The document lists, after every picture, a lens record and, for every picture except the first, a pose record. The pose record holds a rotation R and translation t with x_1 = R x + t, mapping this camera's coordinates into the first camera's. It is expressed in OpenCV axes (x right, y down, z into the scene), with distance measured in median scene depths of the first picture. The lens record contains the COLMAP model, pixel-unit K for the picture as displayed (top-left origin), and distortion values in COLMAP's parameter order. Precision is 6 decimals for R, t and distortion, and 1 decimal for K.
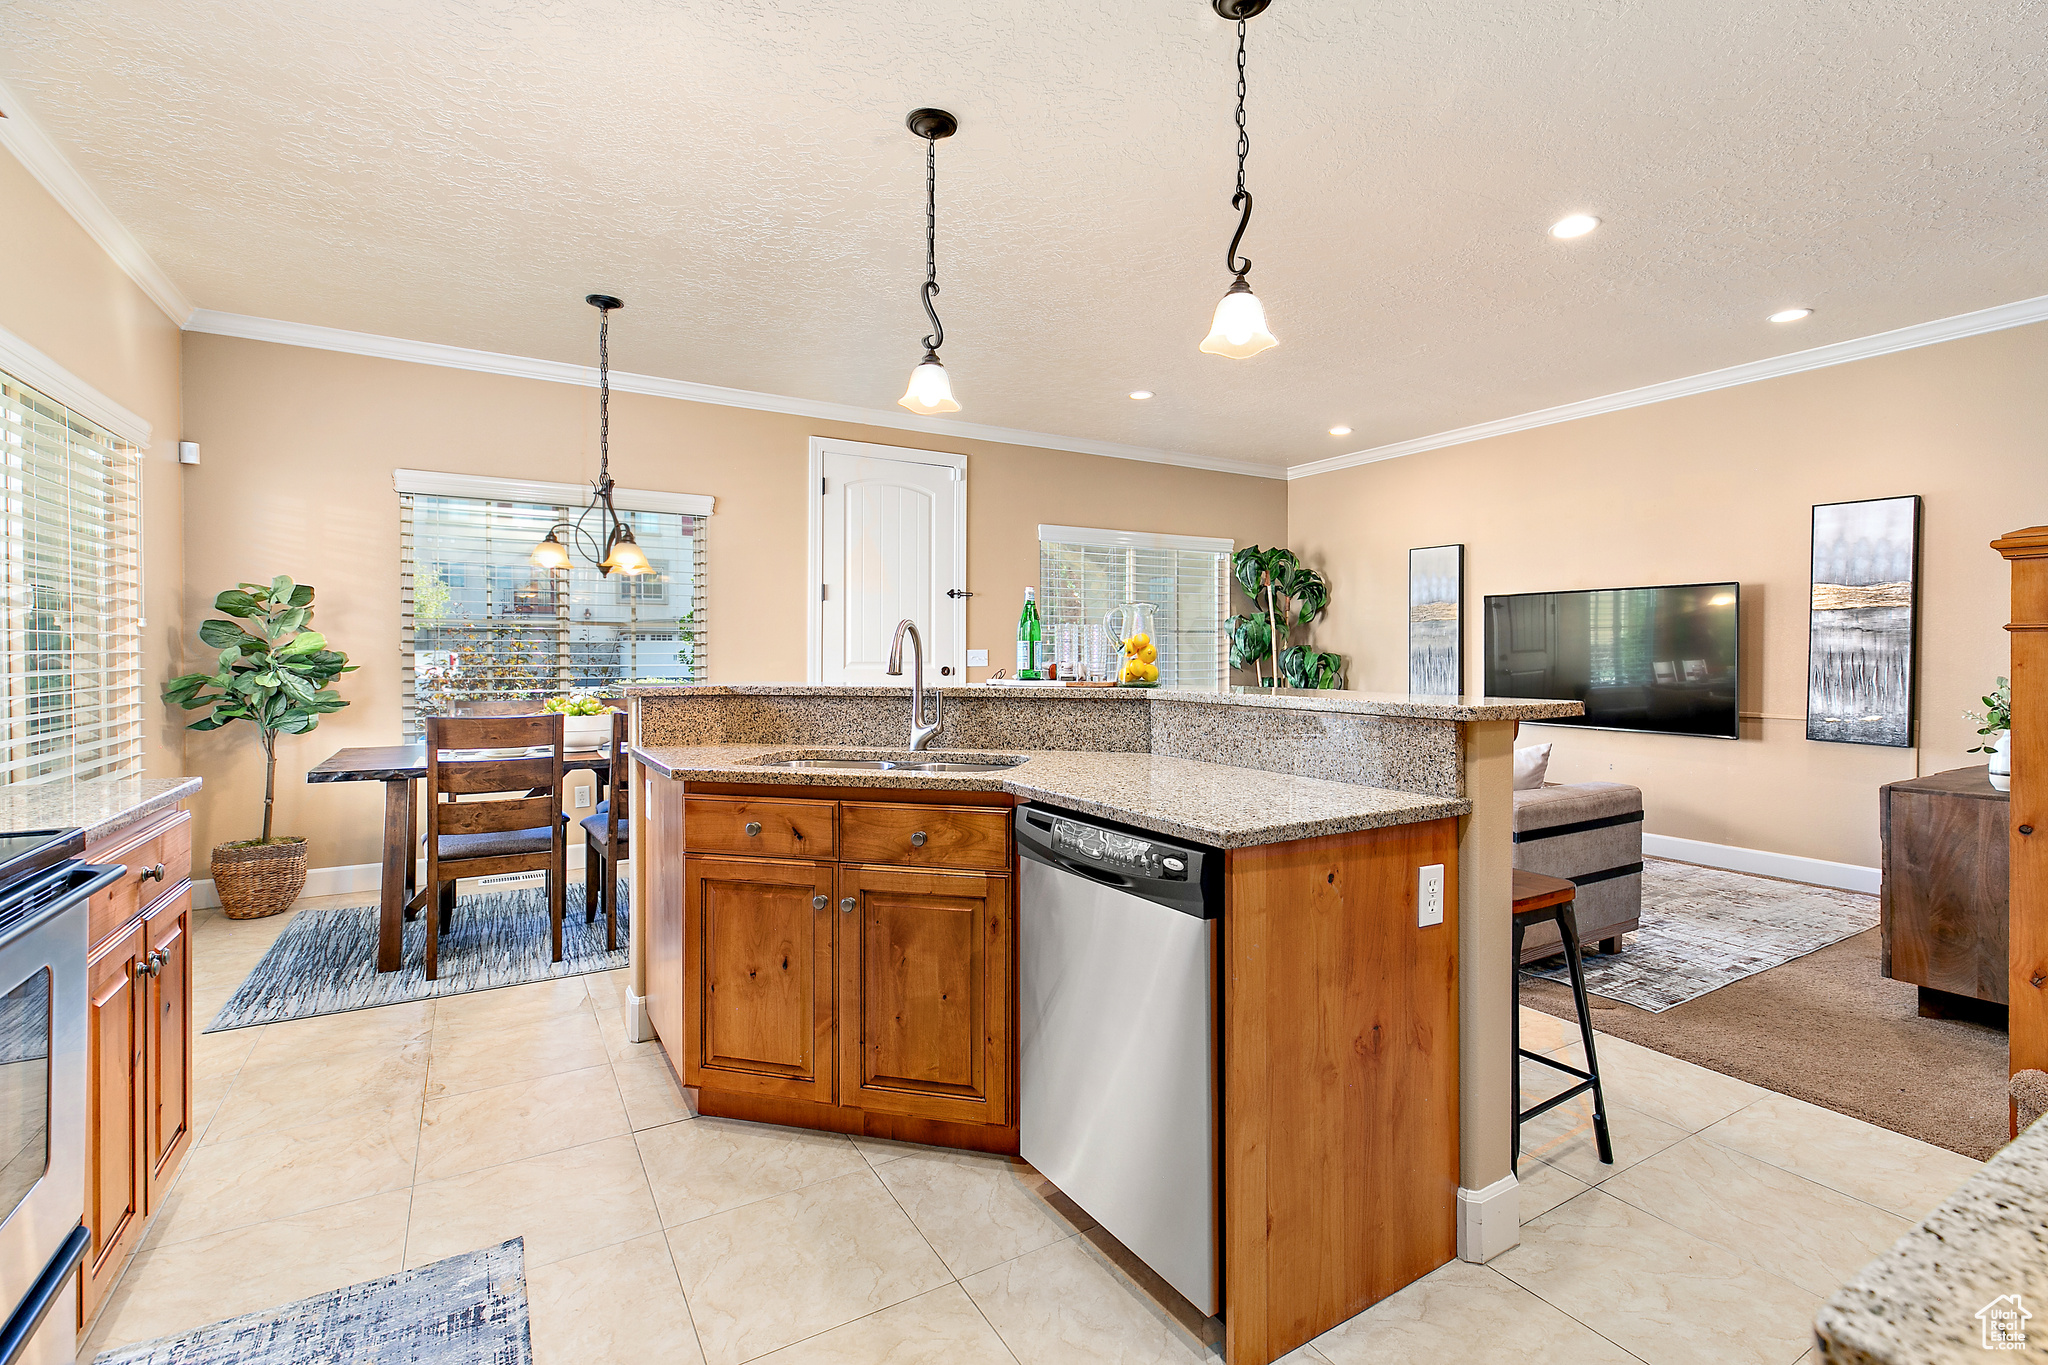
lens RADIAL K [[923.6, 0, 1035.9], [0, 923.6, 660.0], [0, 0, 1]] dist [0.001857, -0.000352]
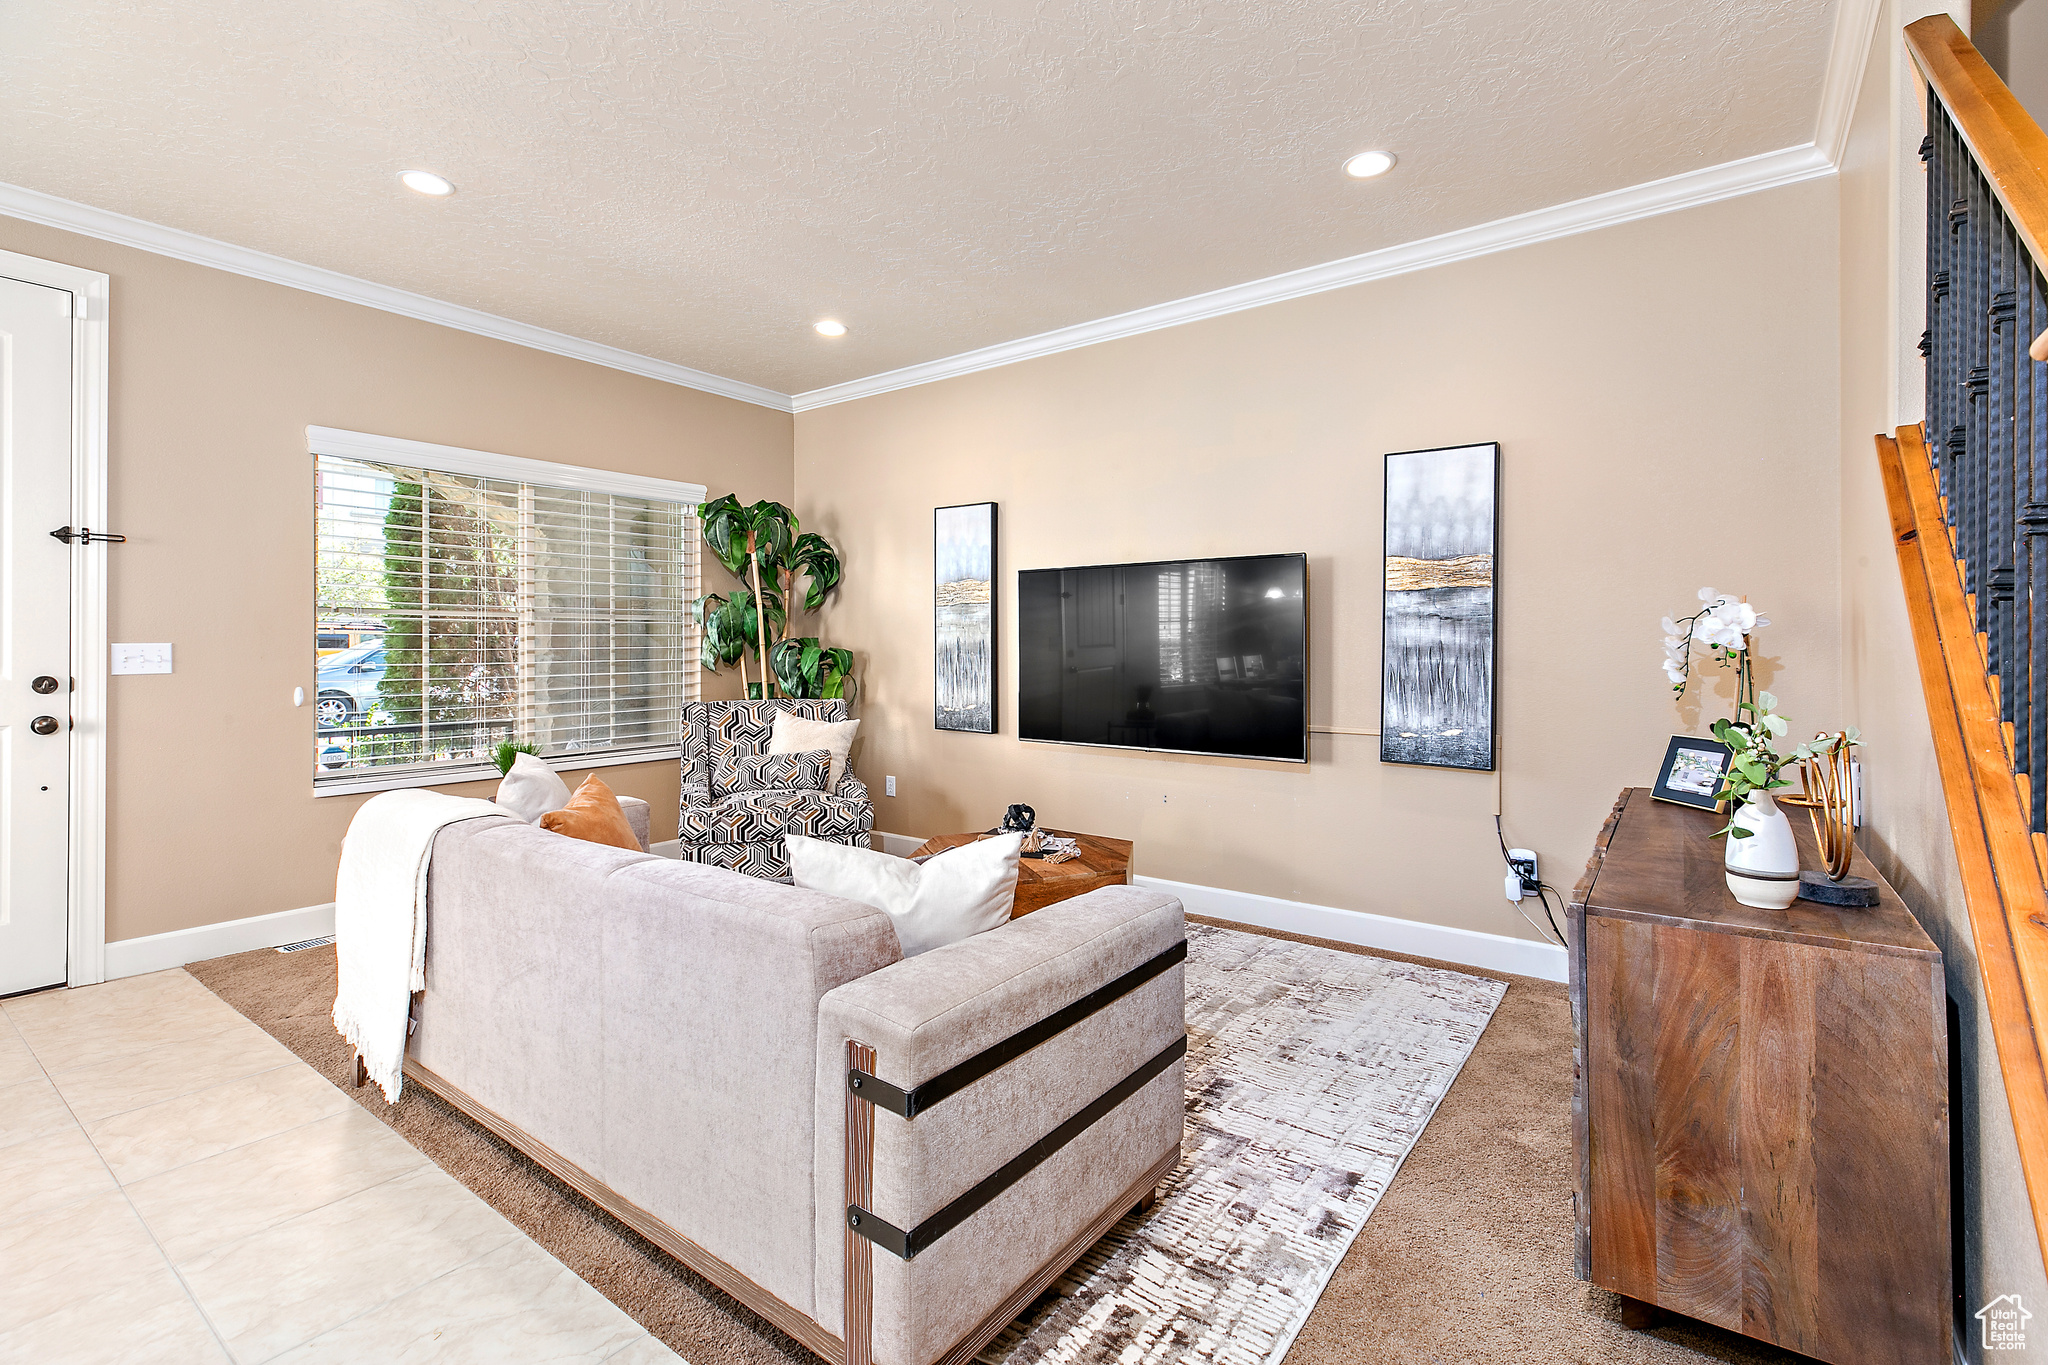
lens RADIAL K [[923.6, 0, 1052.1], [0, 923.6, 644.3], [0, 0, 1]] dist [0.001857, -0.000352]
pose [[0.918058, 0.000567, 0.396446, 0.229990], [0.004332, 0.999925, -0.011460, -0.002167], [-0.396423, 0.012238, 0.917987, 0.330887]]
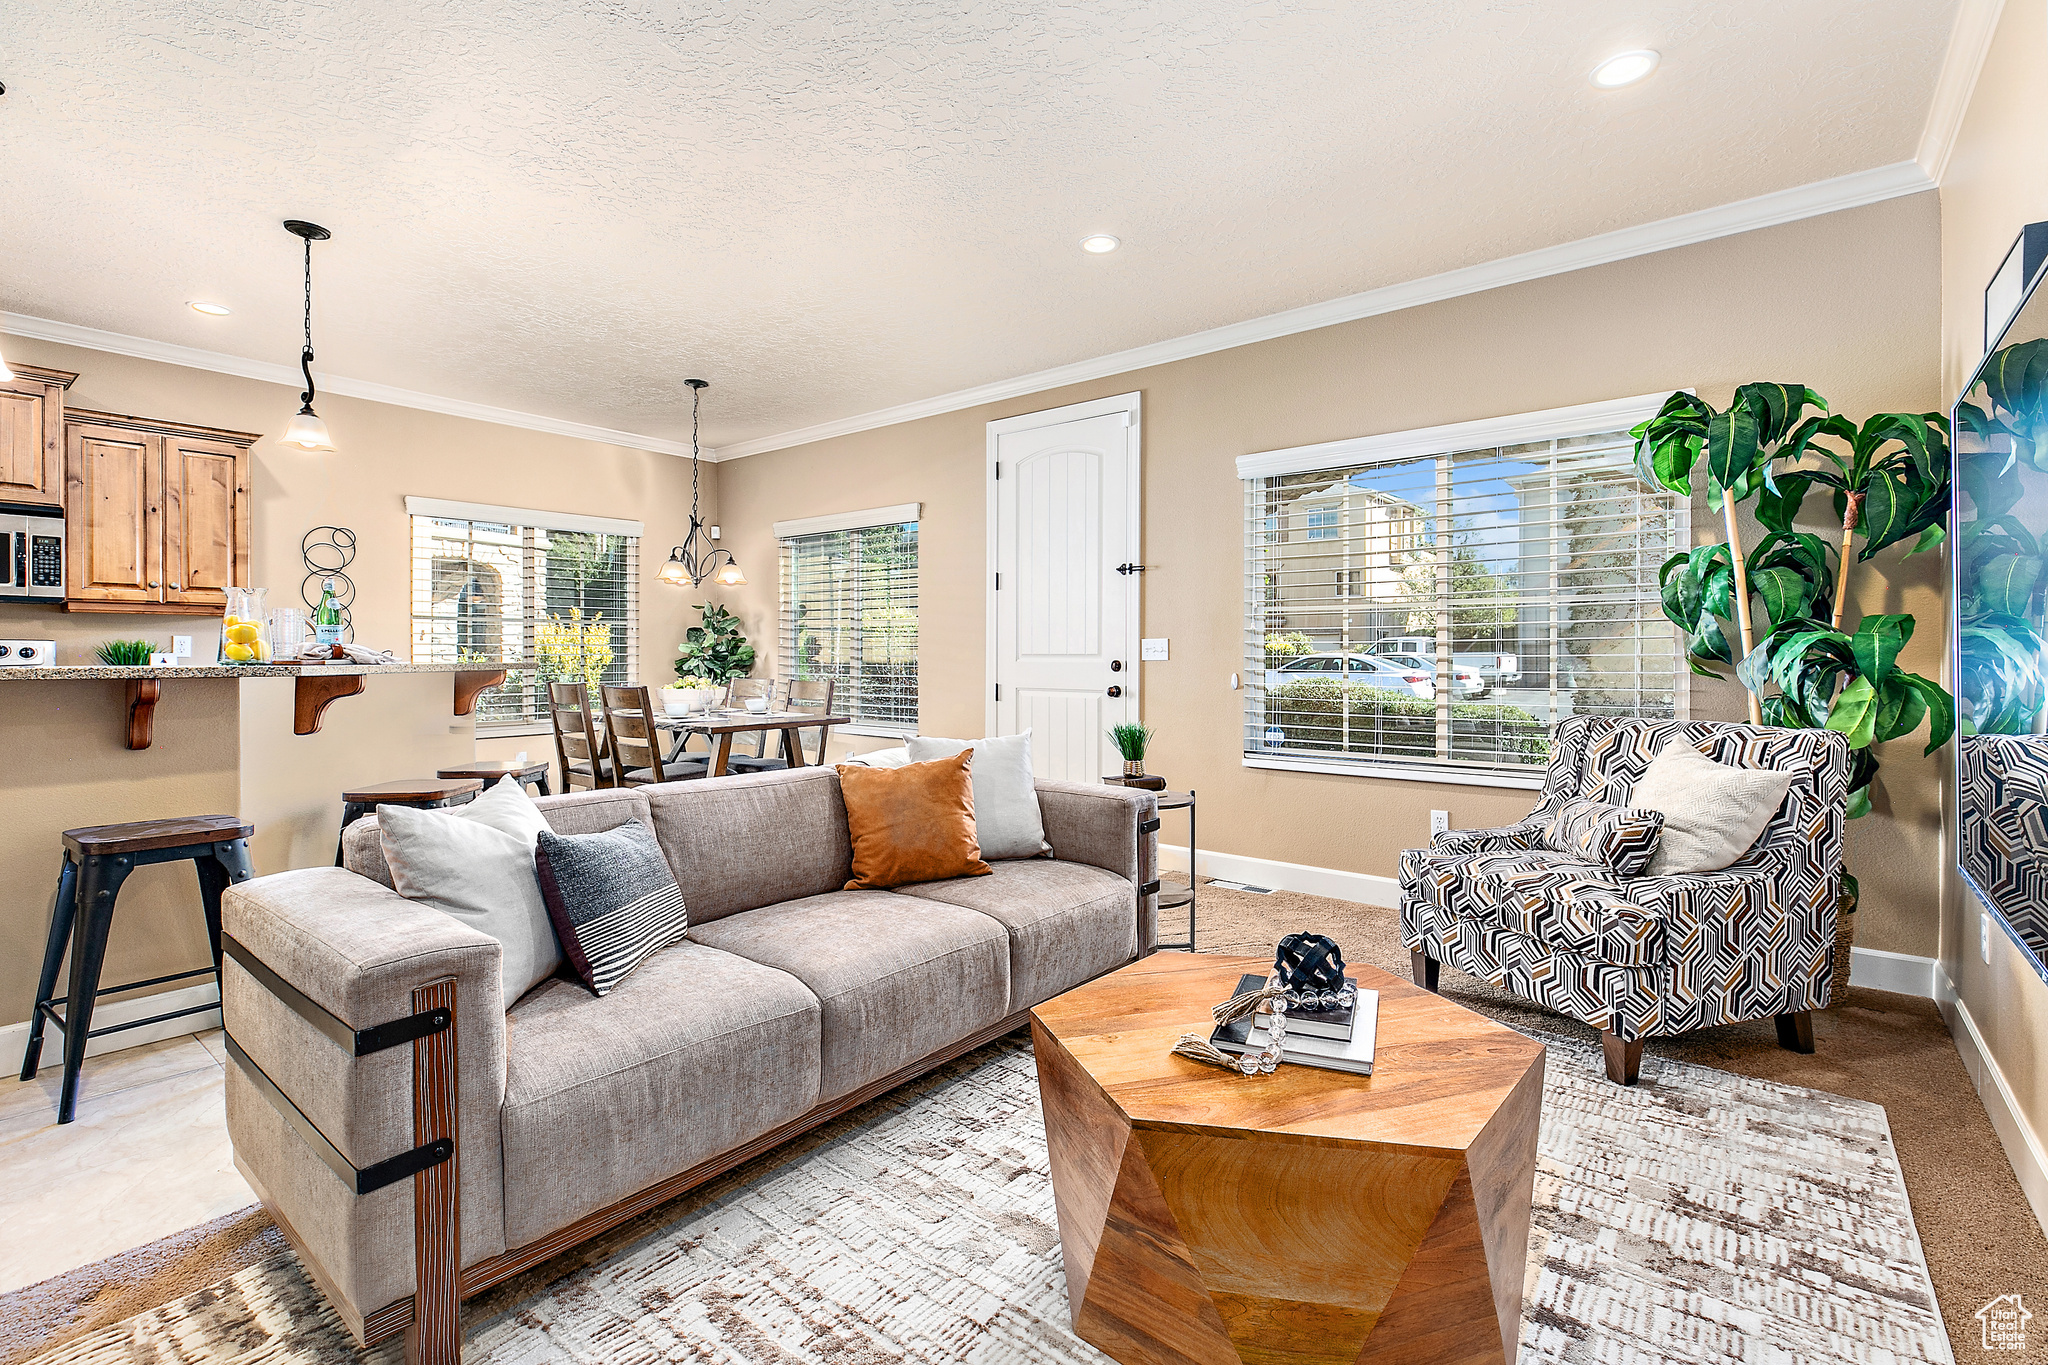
lens RADIAL K [[923.6, 0, 1033.9], [0, 923.6, 668.7], [0, 0, 1]] dist [0.001857, -0.000352]
pose [[0.345853, 0.013820, -0.938187, 0.689654], [-0.008218, 0.999898, 0.011700, 0.006179], [0.938253, 0.003664, 0.345931, 0.706490]]
